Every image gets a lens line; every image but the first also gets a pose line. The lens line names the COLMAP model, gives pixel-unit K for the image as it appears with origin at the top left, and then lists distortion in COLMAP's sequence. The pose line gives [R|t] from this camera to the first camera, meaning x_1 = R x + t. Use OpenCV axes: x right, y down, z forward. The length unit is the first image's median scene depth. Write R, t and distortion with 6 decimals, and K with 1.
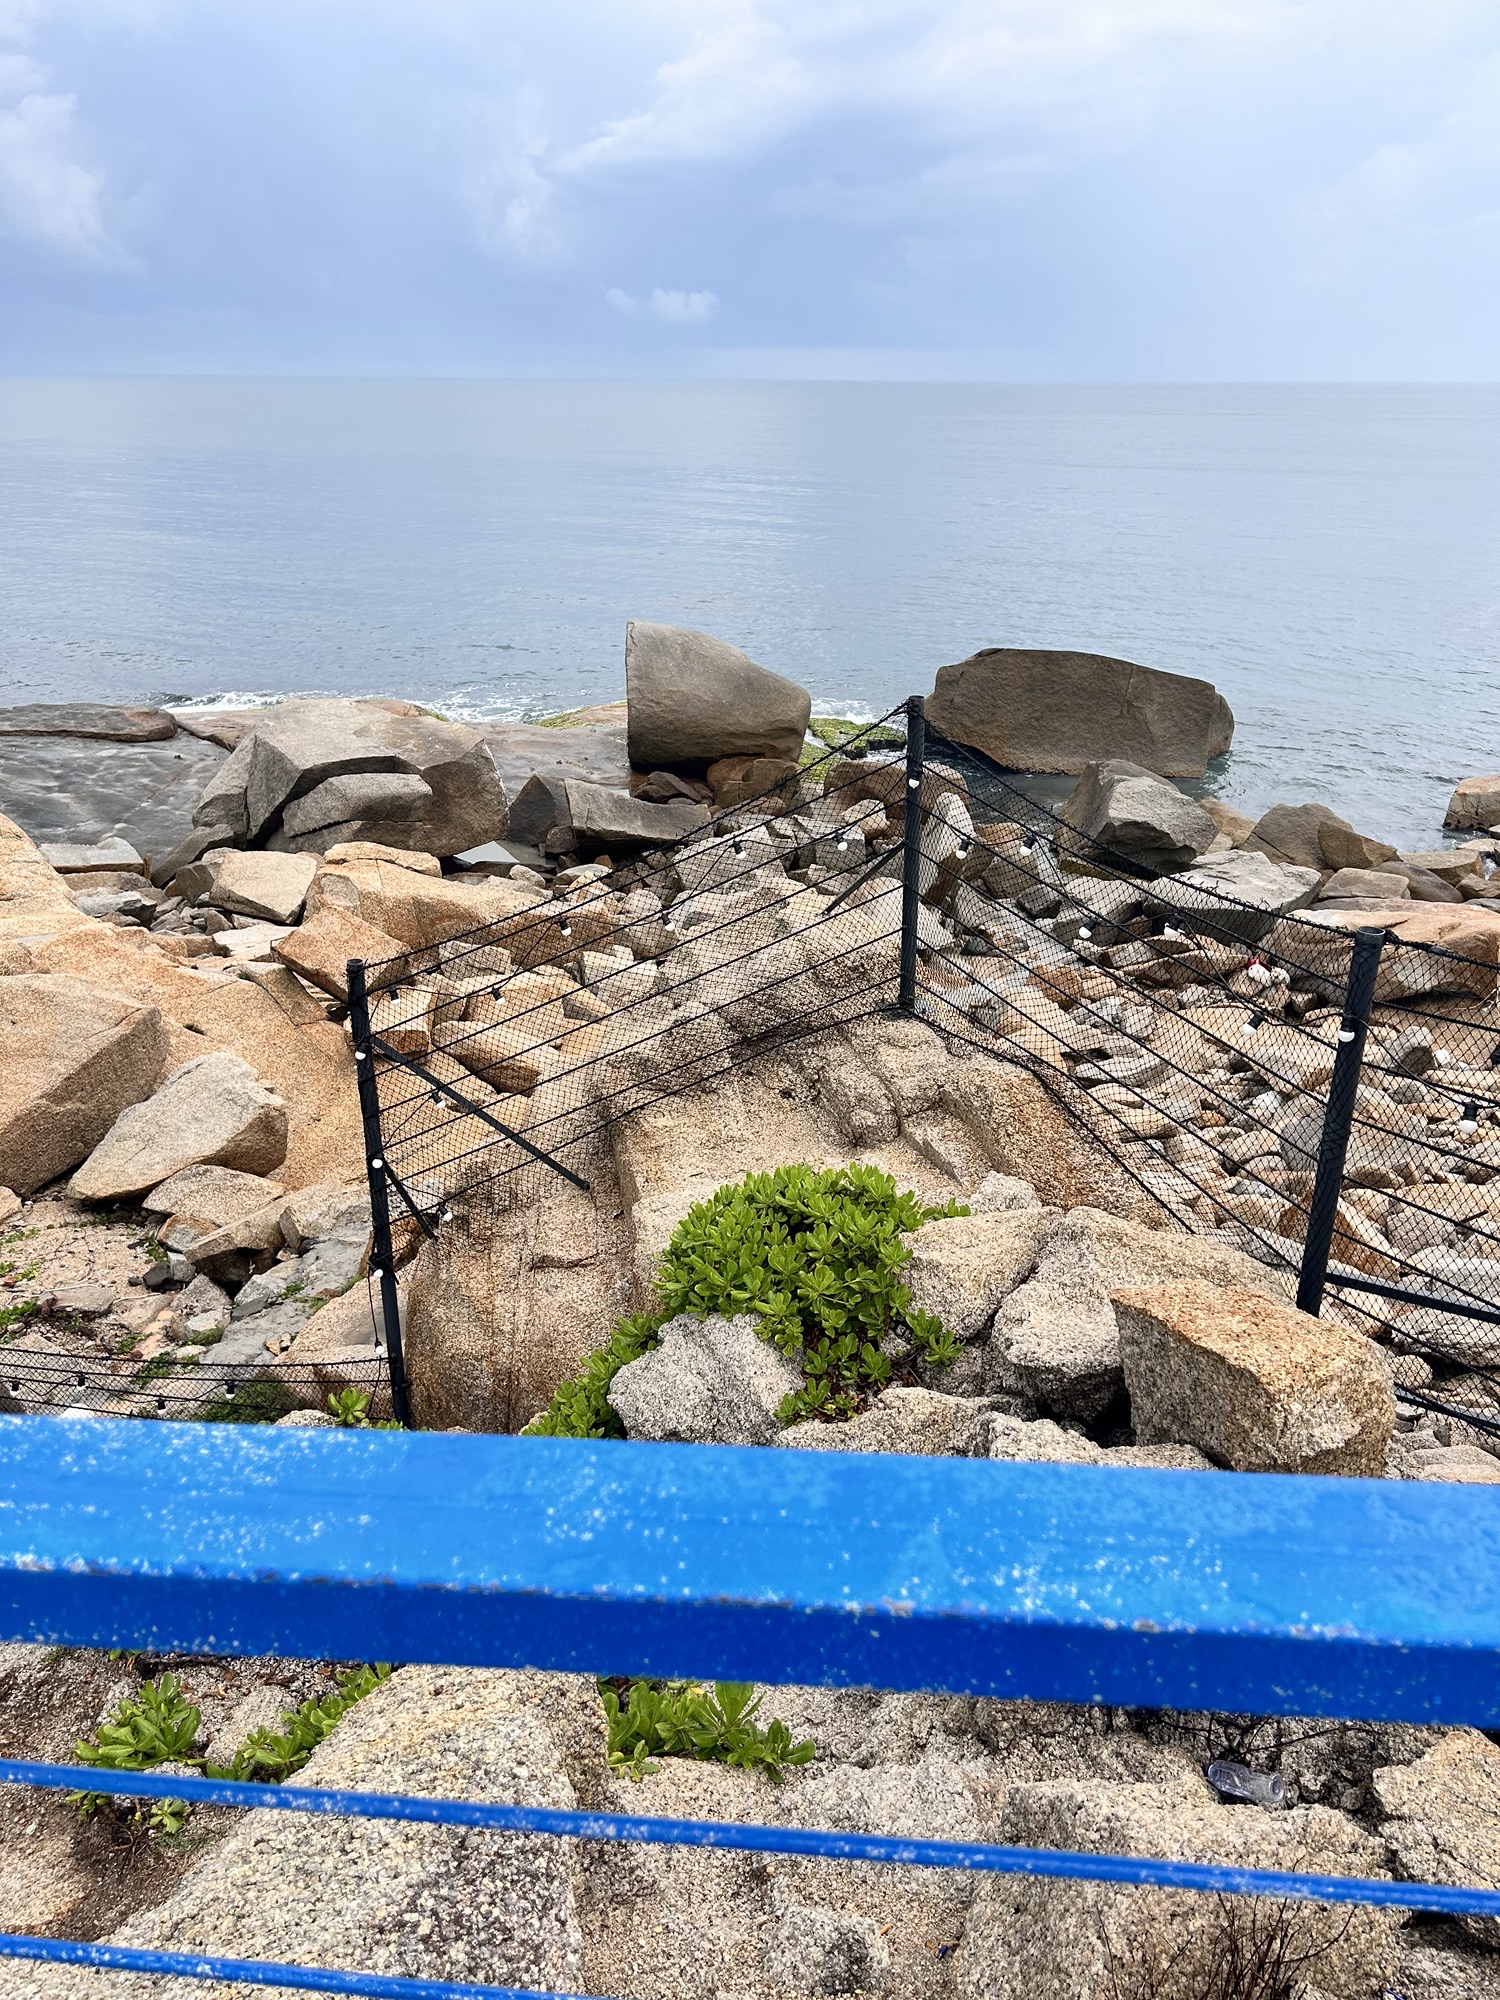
lens RADIAL K [[1498.9, 0, 743.5], [0, 1498.9, 1004.6], [0, 0, 1]] dist [0.039268, -0.038978]
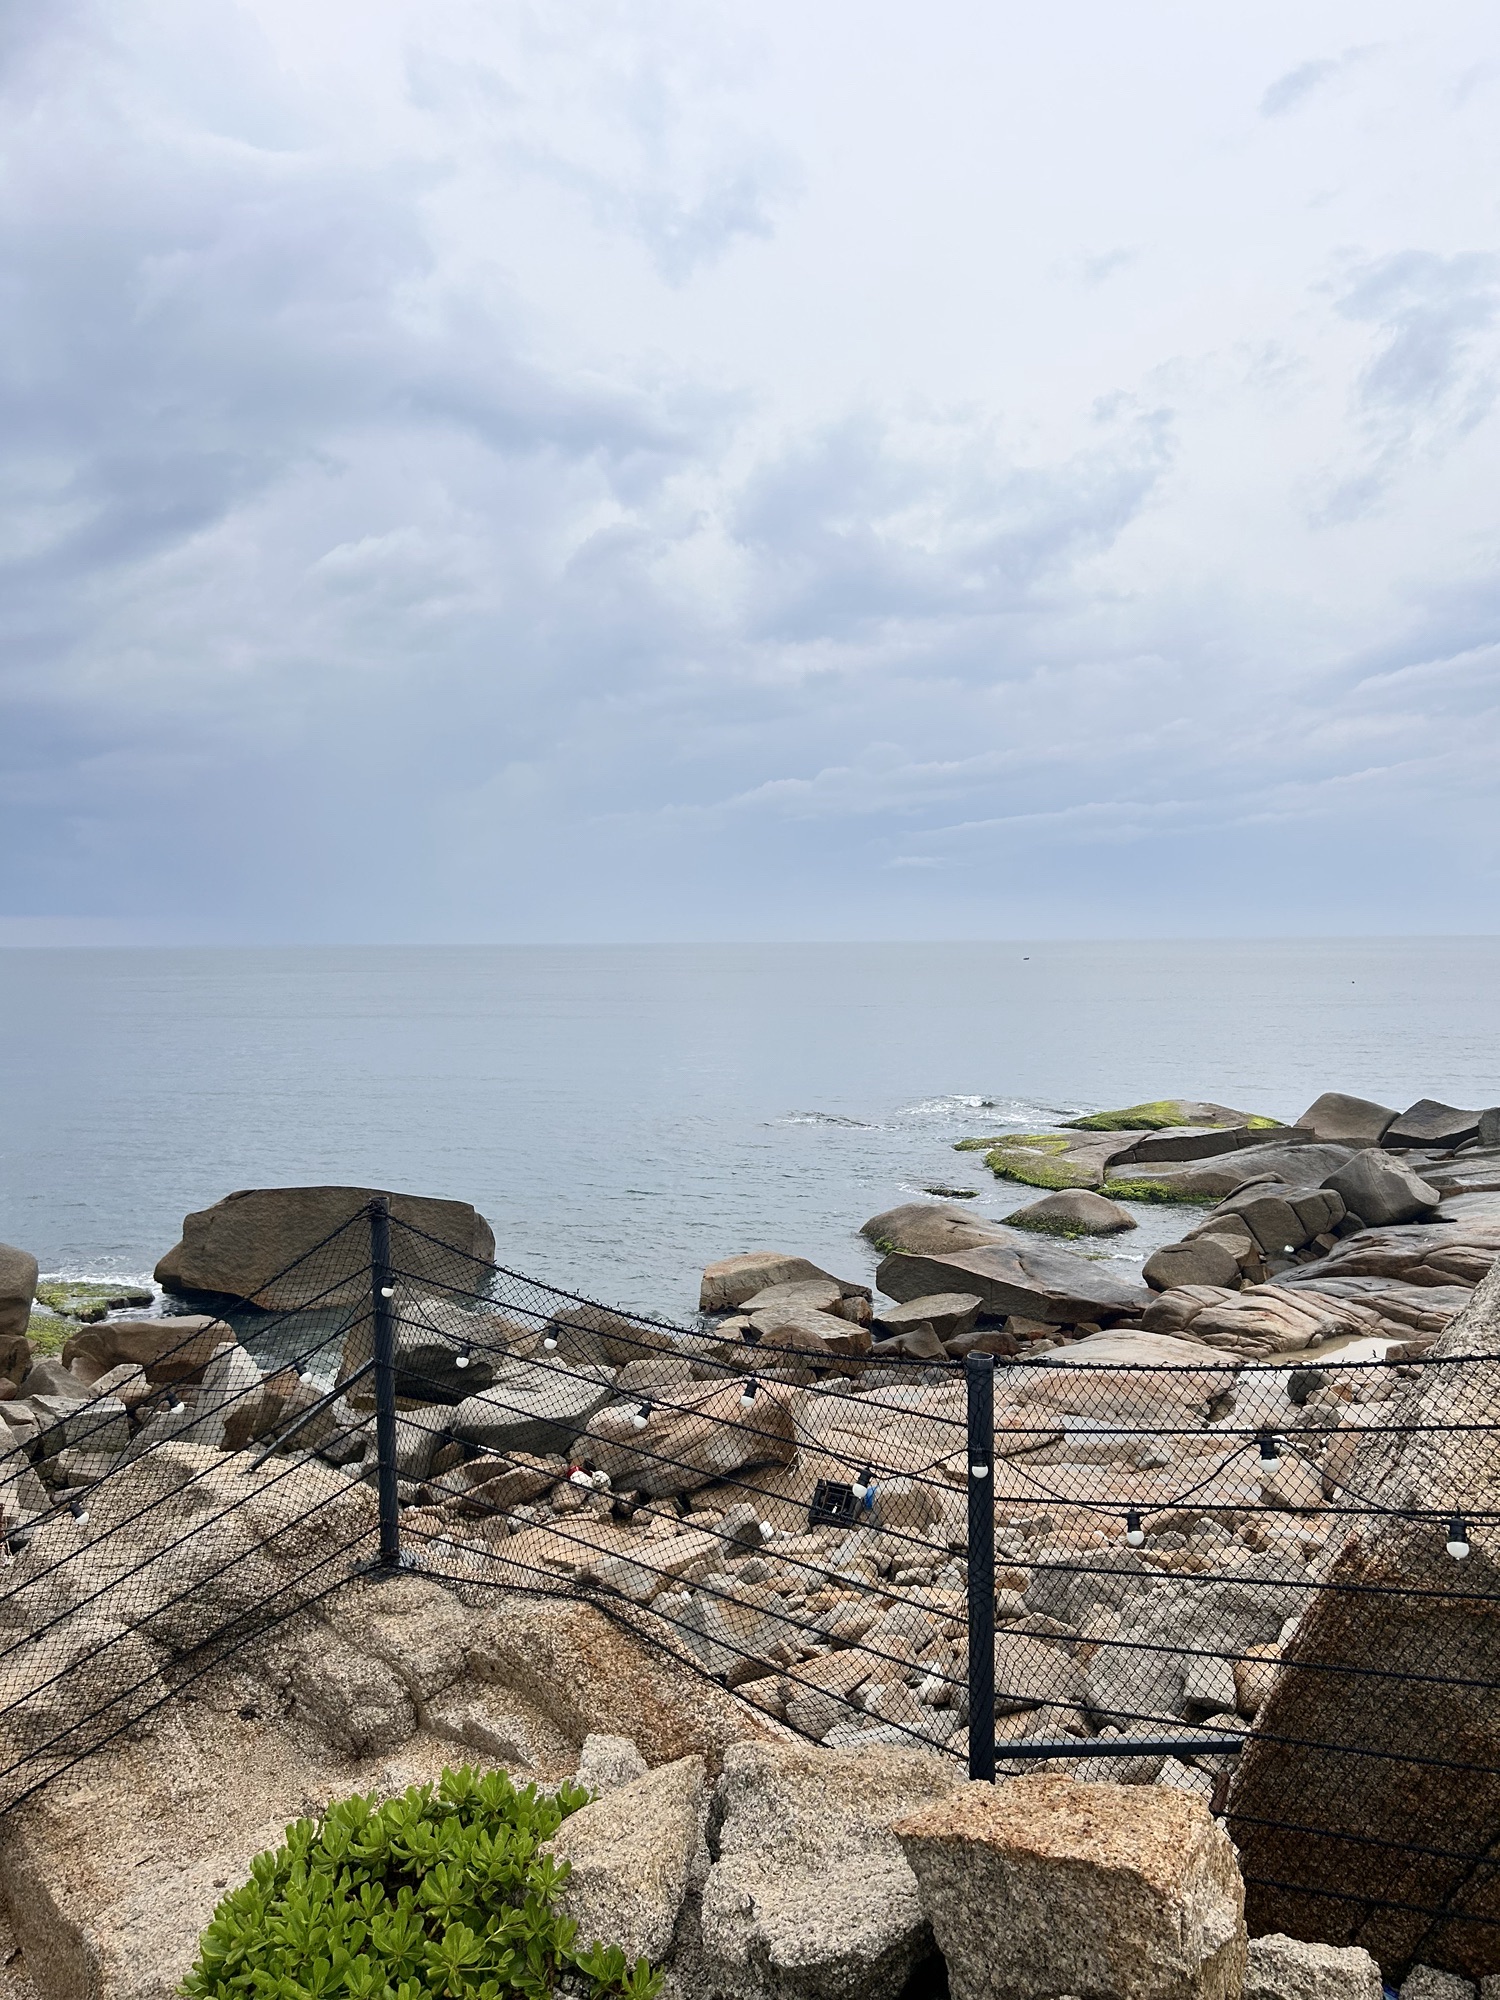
lens RADIAL K [[1498.9, 0, 756.5], [0, 1498.9, 1003.9], [0, 0, 1]] dist [0.039268, -0.038978]
pose [[0.868258, -0.027641, 0.495342, -0.120620], [0.197025, 0.935545, -0.293149, -0.003252], [-0.455312, 0.352124, 0.817741, 0.100894]]
